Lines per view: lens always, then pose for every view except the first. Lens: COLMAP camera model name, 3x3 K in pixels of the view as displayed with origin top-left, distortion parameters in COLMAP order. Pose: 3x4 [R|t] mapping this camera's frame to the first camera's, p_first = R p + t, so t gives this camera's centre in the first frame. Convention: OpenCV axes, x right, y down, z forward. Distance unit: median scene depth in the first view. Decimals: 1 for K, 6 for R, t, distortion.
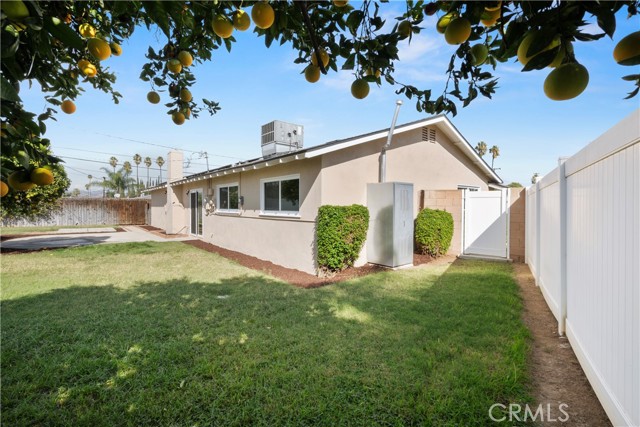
lens RADIAL K [[290.6, 0, 323.0], [0, 290.6, 220.9], [0, 0, 1]] dist [0.000427, 0.000476]
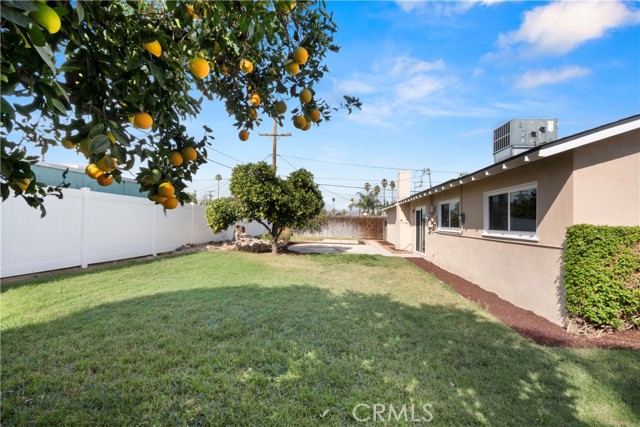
lens RADIAL K [[290.6, 0, 323.0], [0, 290.6, 220.9], [0, 0, 1]] dist [0.000427, 0.000476]
pose [[0.710455, 0.010658, -0.703662, 0.051913], [-0.055667, 0.997603, -0.041094, -0.002102], [0.701538, 0.068366, 0.709345, 0.103916]]
